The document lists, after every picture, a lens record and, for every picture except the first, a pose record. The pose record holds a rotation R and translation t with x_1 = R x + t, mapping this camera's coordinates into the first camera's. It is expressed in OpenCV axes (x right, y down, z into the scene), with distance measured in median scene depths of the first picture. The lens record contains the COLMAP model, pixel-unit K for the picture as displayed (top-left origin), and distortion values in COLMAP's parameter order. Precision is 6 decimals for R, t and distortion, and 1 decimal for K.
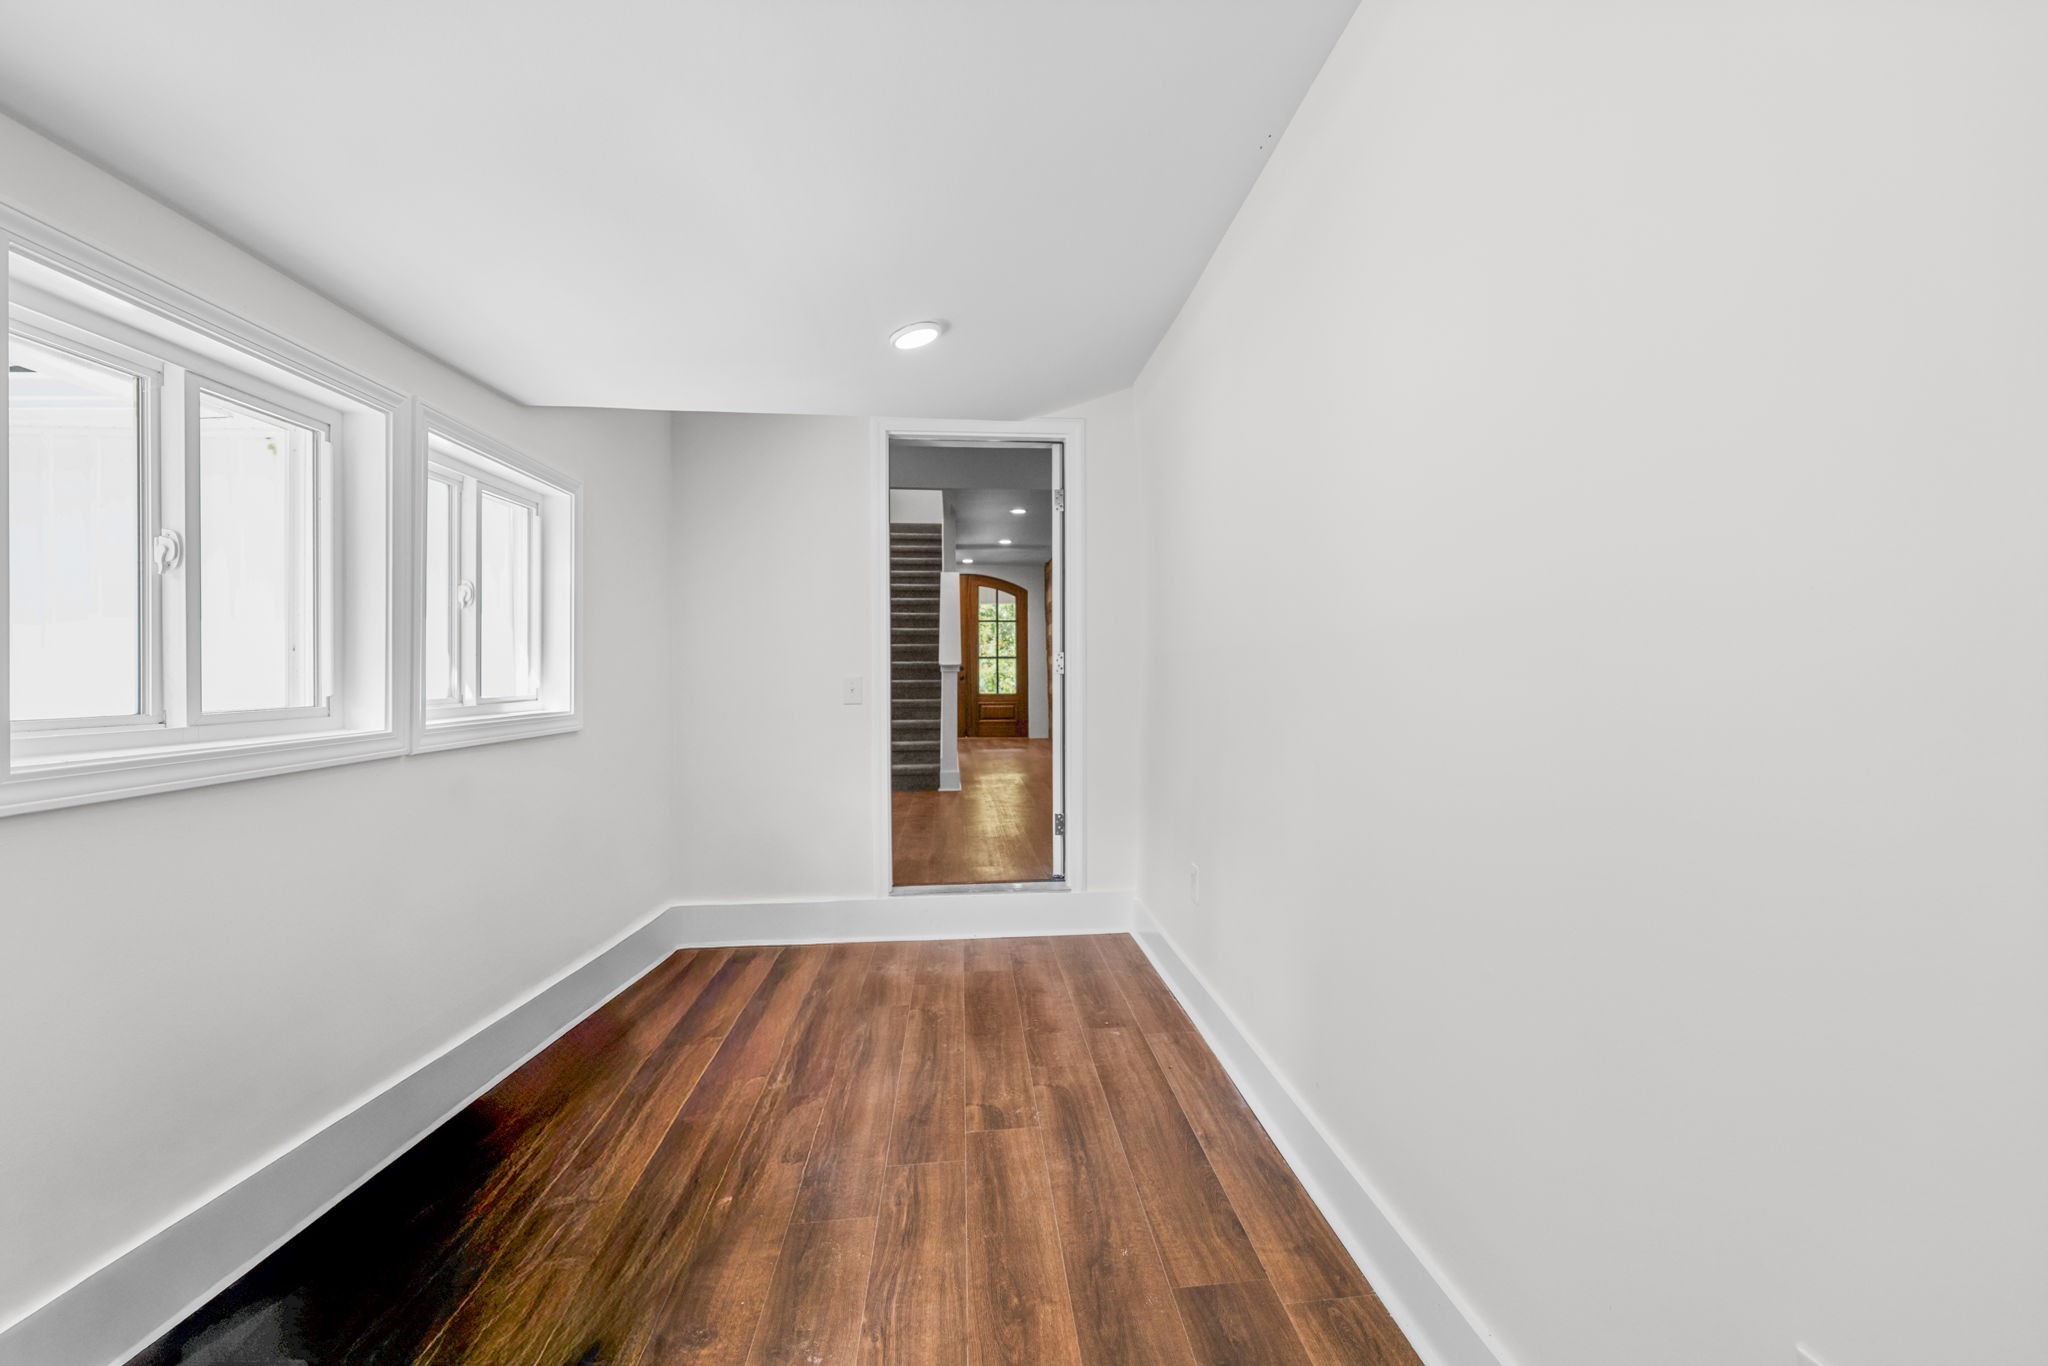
lens RADIAL K [[865.9, 0, 1024.6], [0, 865.9, 663.2], [0, 0, 1]] dist [-0.000913, -0.000196]
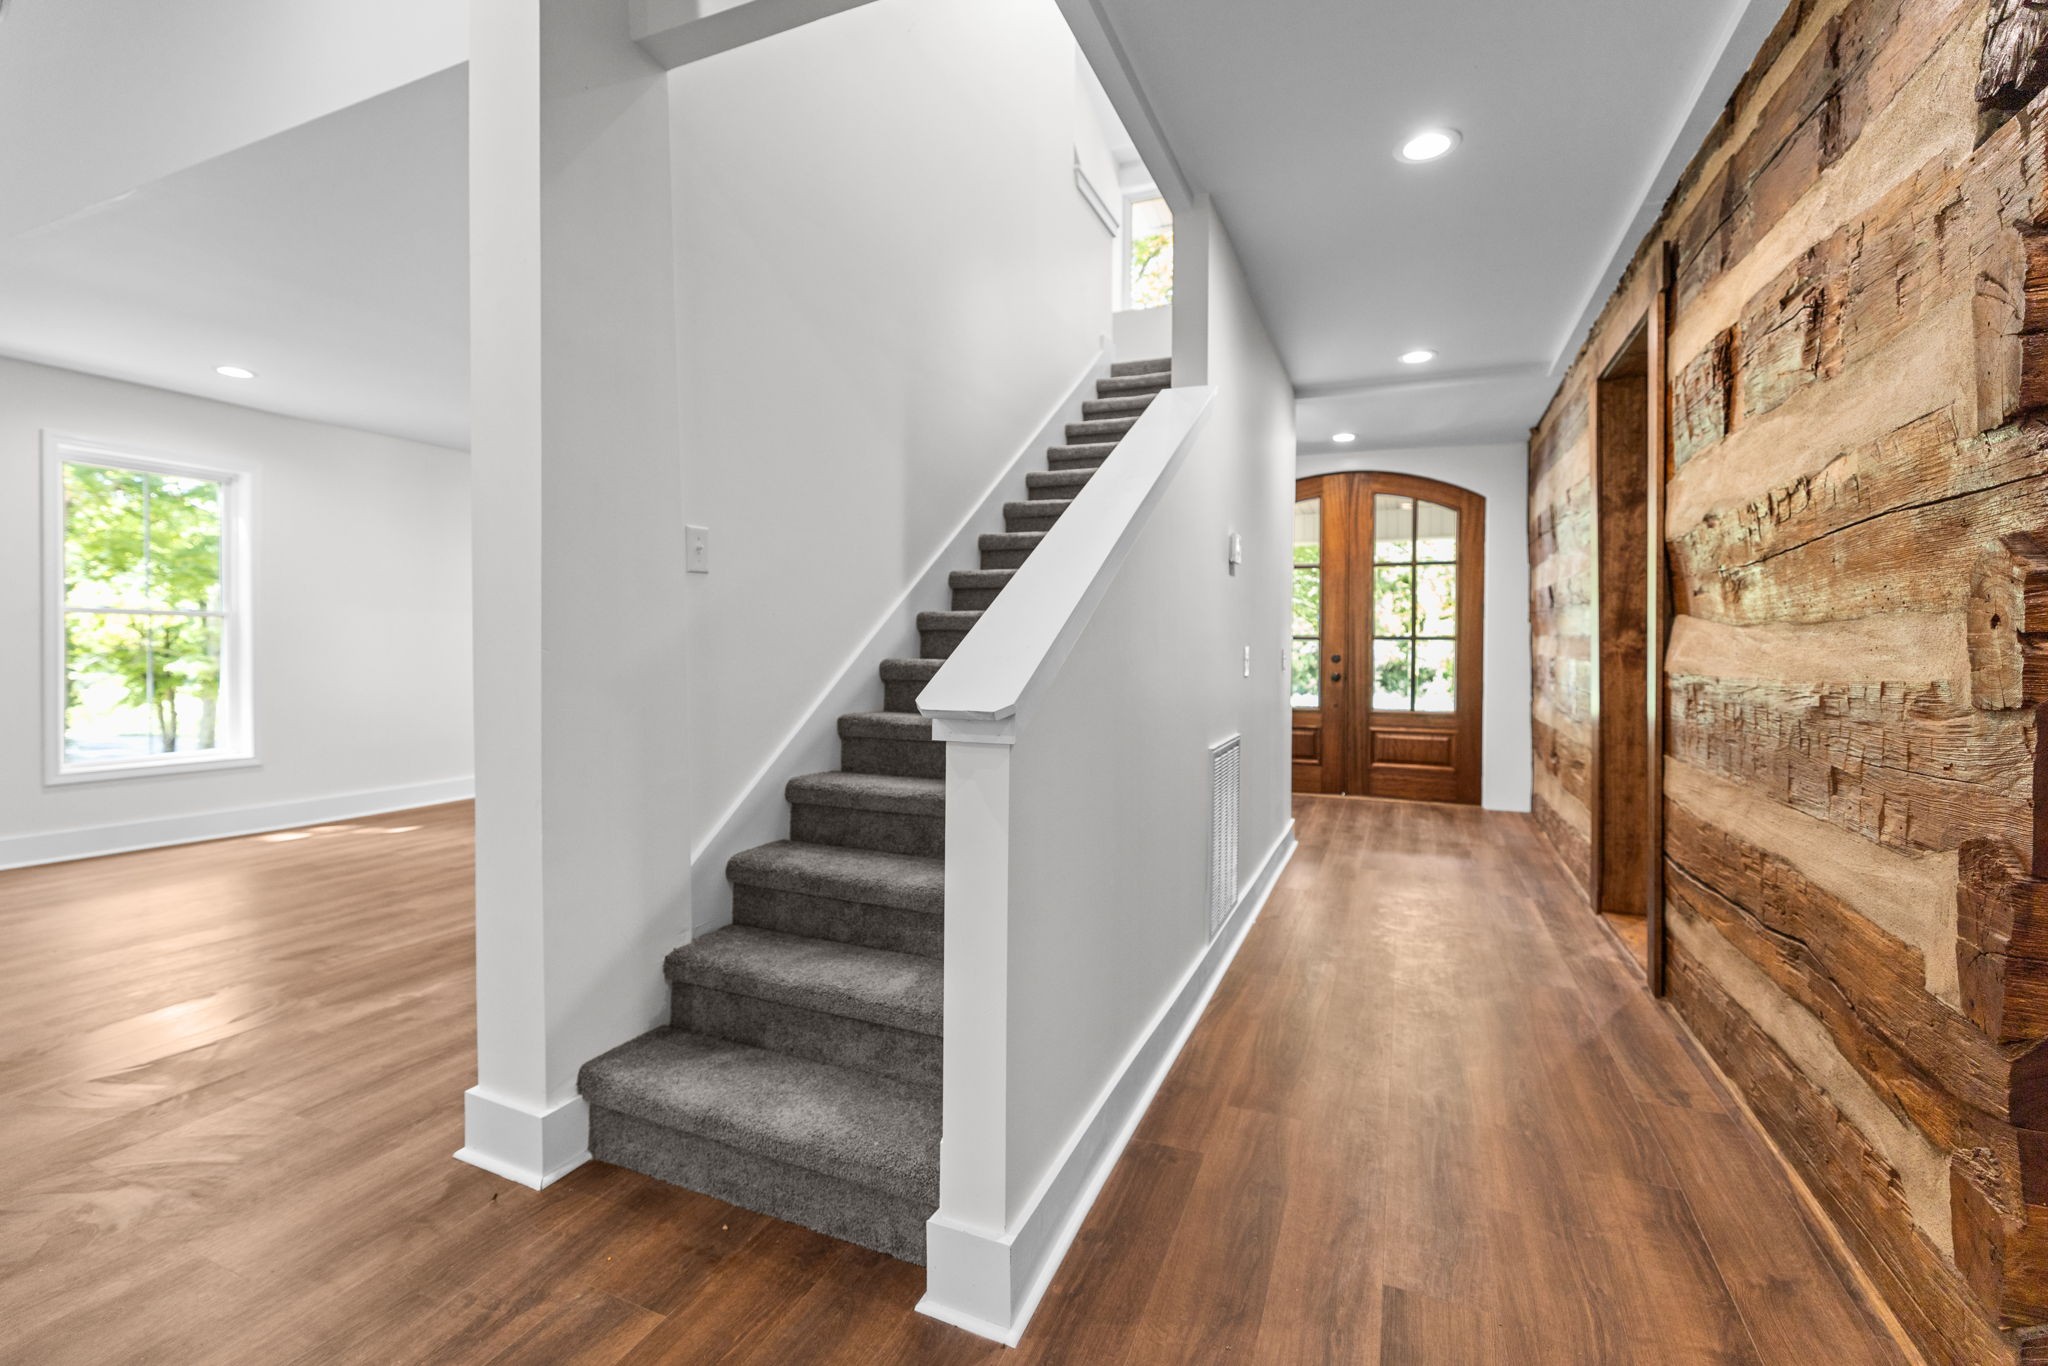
lens RADIAL K [[865.9, 0, 1024.6], [0, 865.9, 663.2], [0, 0, 1]] dist [-0.000913, -0.000196]
pose [[0.891588, 0.017976, -0.452491, -0.005242], [-0.007159, 0.999646, 0.025608, -0.003378], [0.452791, -0.019592, 0.891401, 0.458768]]
